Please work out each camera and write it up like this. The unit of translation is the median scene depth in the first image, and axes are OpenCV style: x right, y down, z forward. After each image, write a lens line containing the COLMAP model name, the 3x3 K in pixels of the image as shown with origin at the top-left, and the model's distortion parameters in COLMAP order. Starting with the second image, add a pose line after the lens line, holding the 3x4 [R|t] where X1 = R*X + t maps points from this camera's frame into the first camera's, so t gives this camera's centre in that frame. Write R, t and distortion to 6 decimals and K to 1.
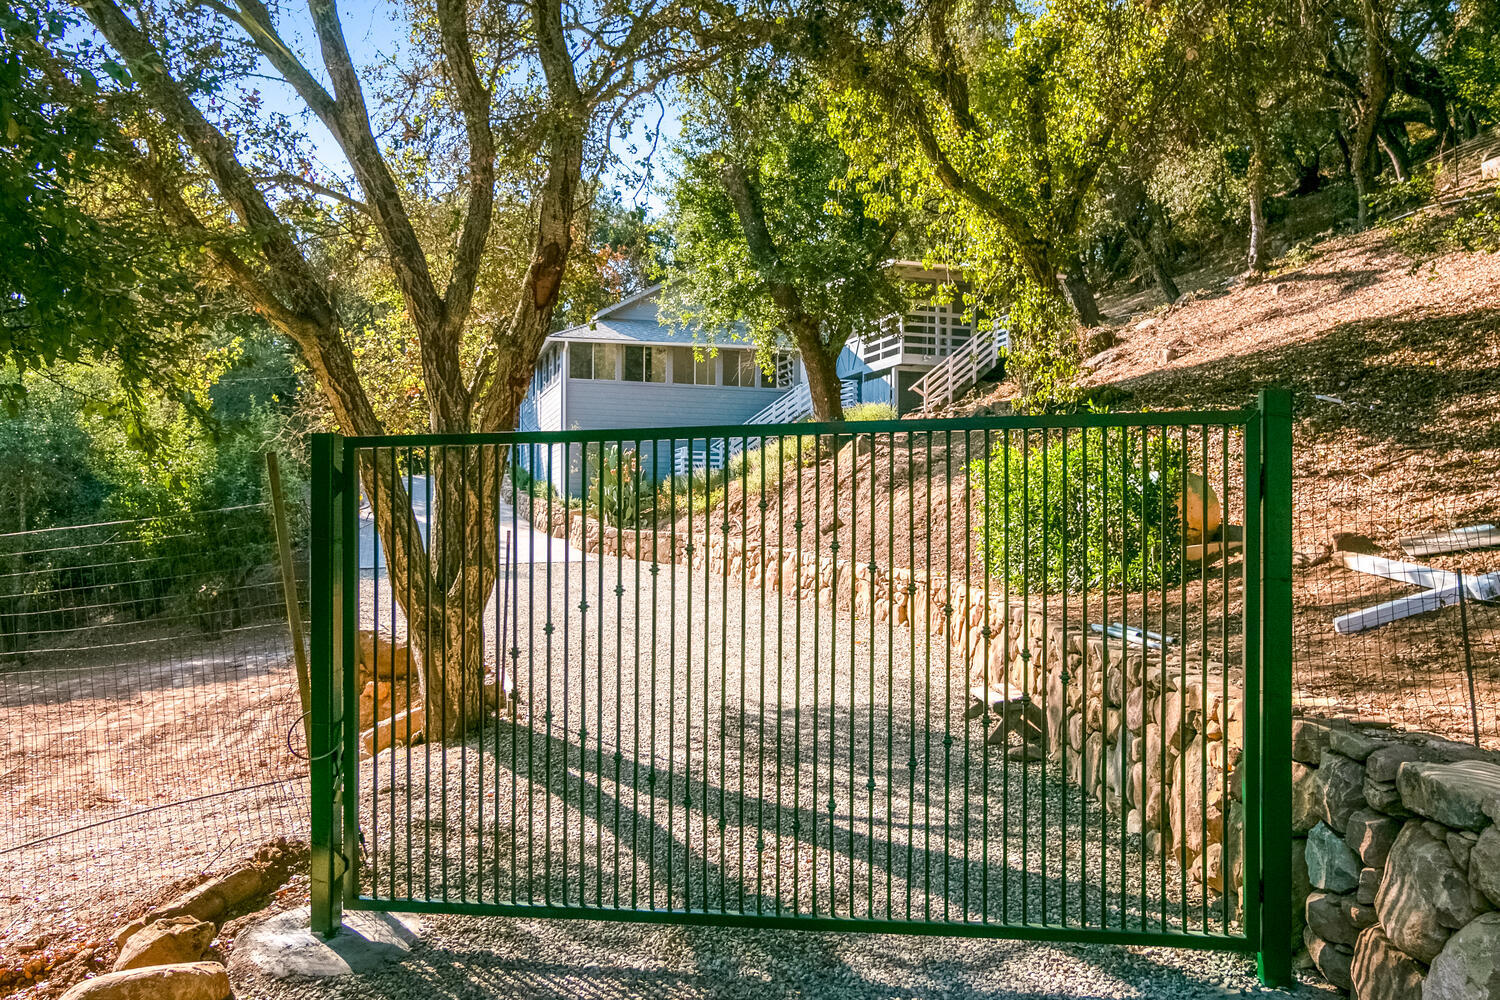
lens RADIAL K [[1104.3, 0, 744.3], [0, 1104.3, 529.2], [0, 0, 1]] dist [-0.002335, -0.000117]
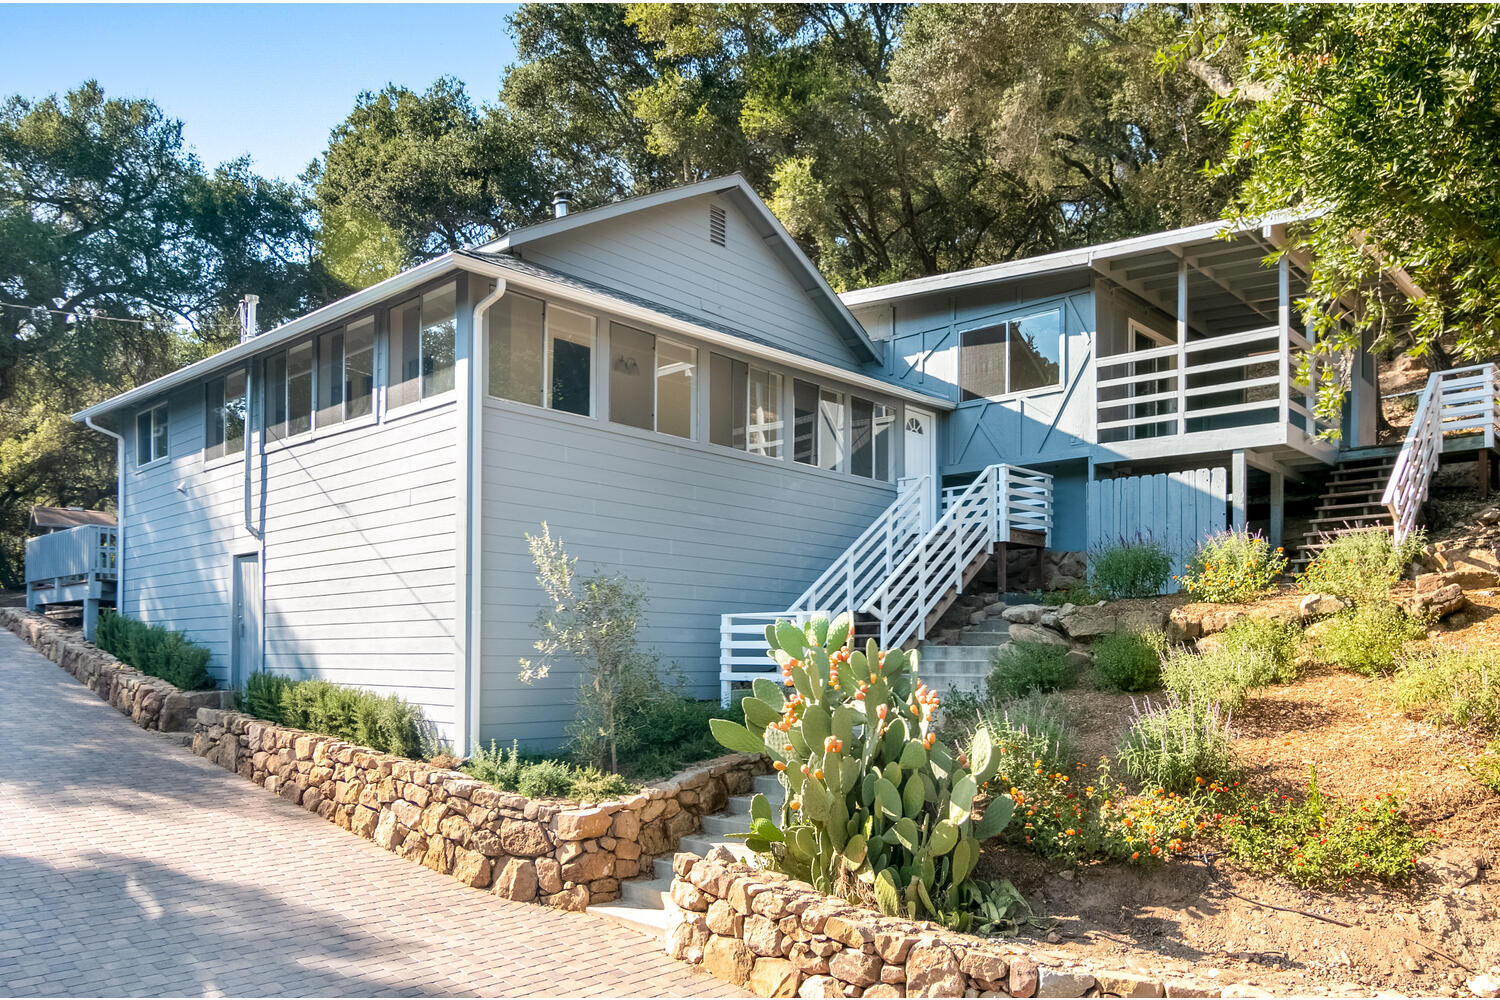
lens RADIAL K [[1076.2, 0, 747.4], [0, 1076.2, 649.9], [0, 0, 1]] dist [-0.010046, 0.001242]
pose [[0.875623, 0.008769, 0.482916, -0.321780], [-0.009347, 0.999956, -0.001210, -0.077393], [-0.482905, -0.003455, 0.875666, 0.882869]]
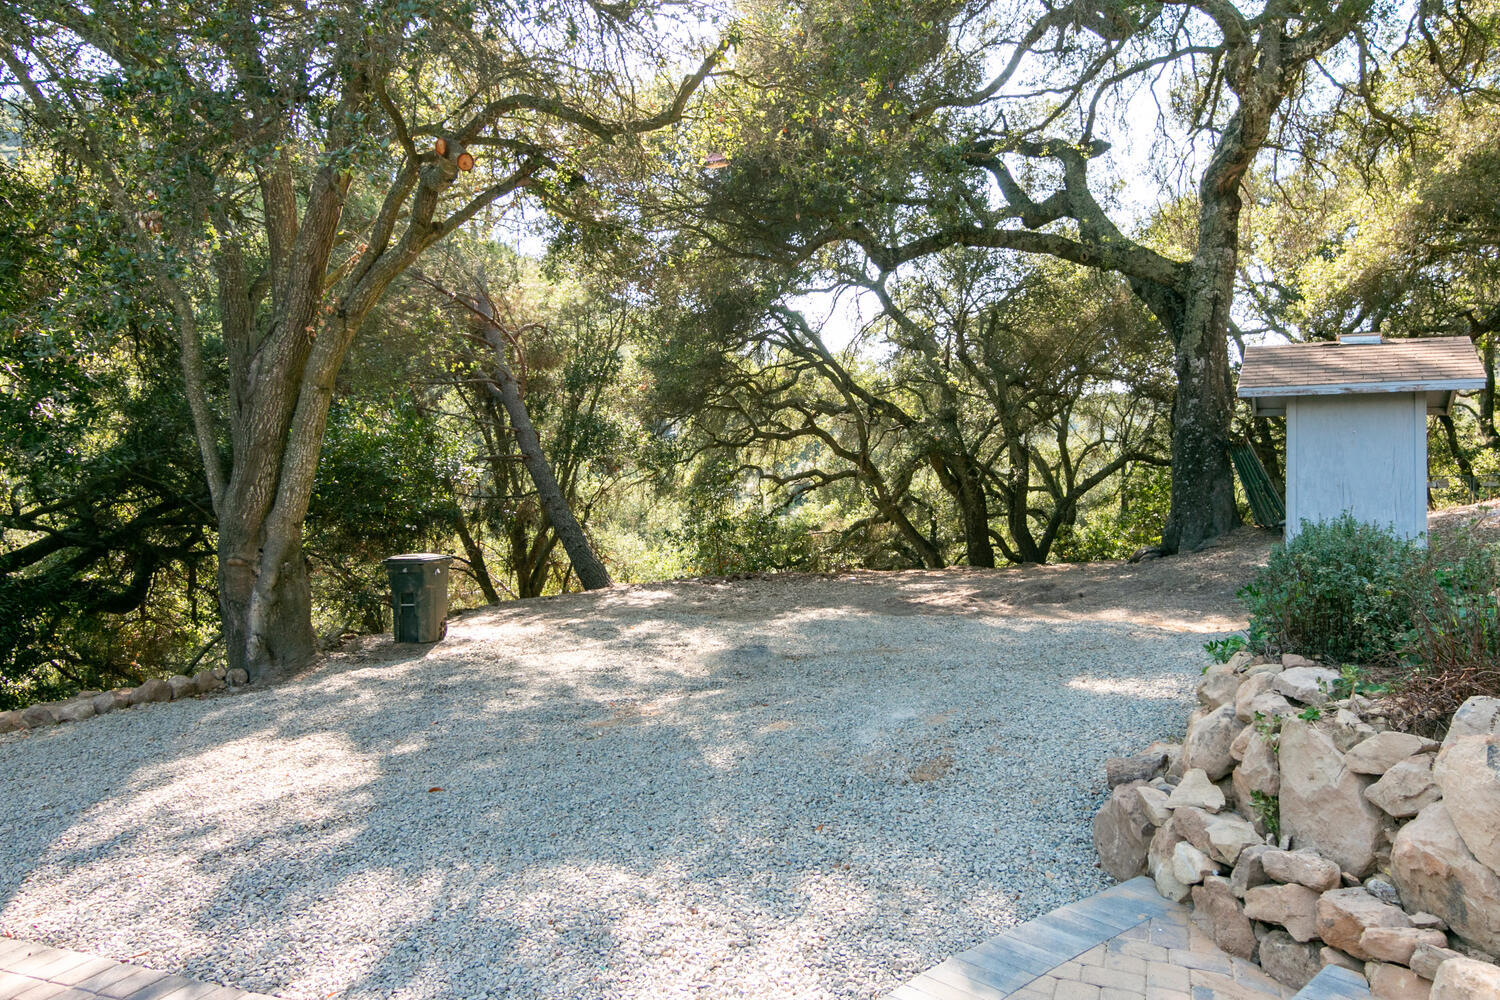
lens RADIAL K [[991.3, 0, 750.0], [0, 991.3, 500.0], [0, 0, 1]] dist [0.000454, 0.000777]
pose [[0.775139, 0.020315, -0.631464, -0.342527], [-0.020616, 0.999764, 0.006857, -0.165091], [0.631454, 0.007703, 0.775375, 1.856653]]
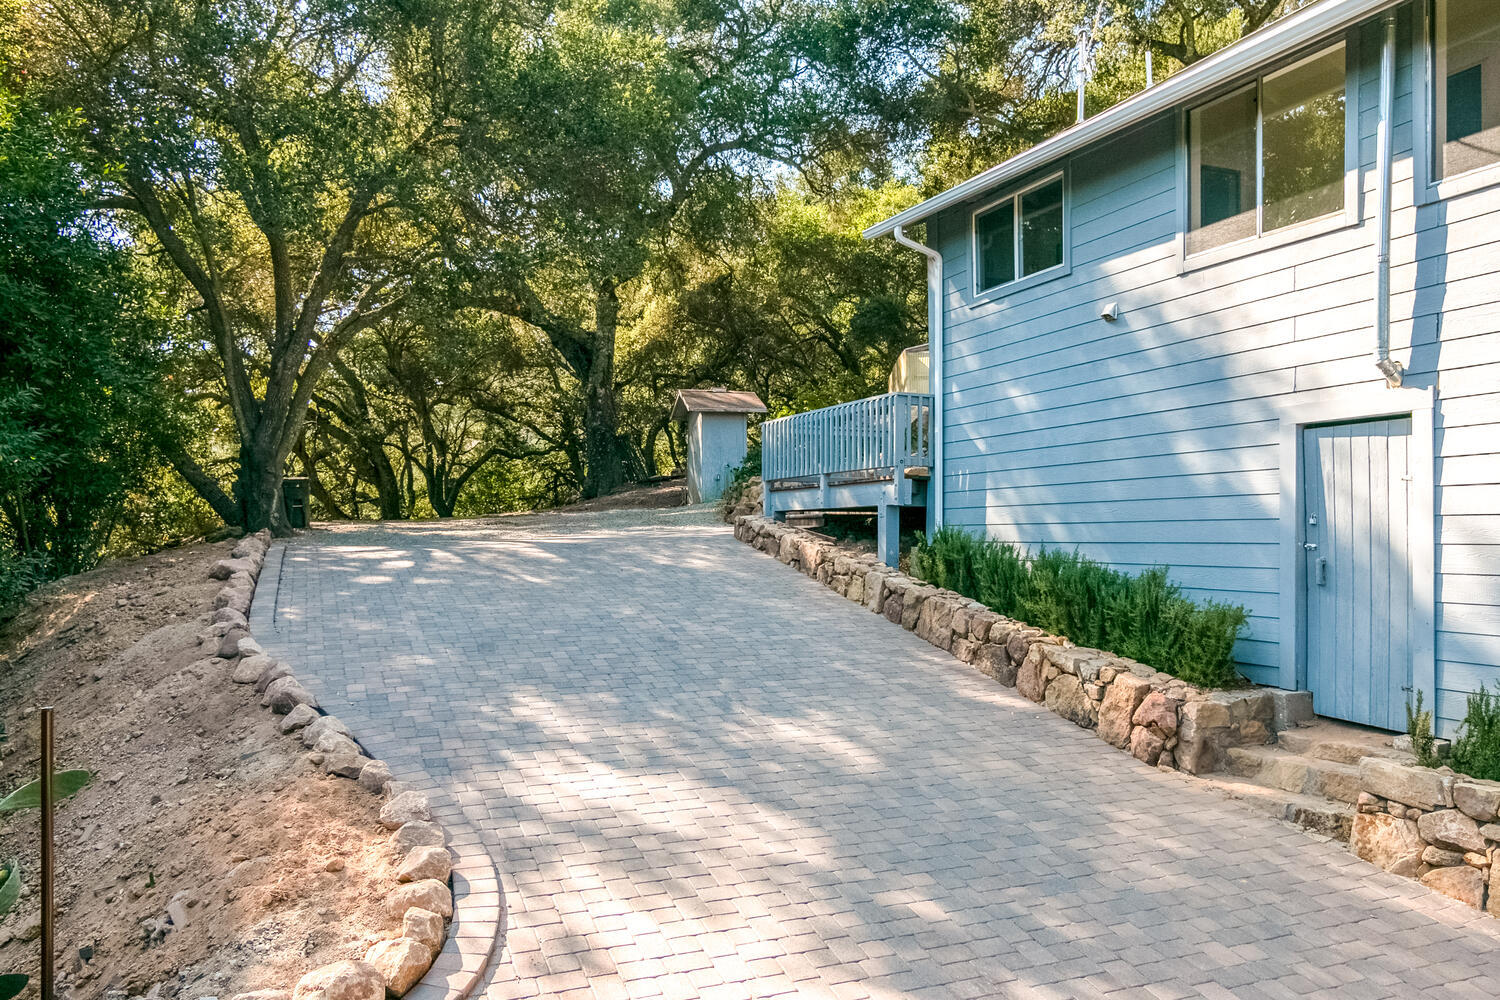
lens RADIAL K [[1104.3, 0, 744.3], [0, 1104.3, 529.2], [0, 0, 1]] dist [-0.002335, -0.000117]
pose [[0.997528, 0.000414, 0.070264, -0.457393], [-0.000673, 0.999993, 0.003664, -0.098861], [-0.070262, -0.003702, 0.997522, 1.234547]]
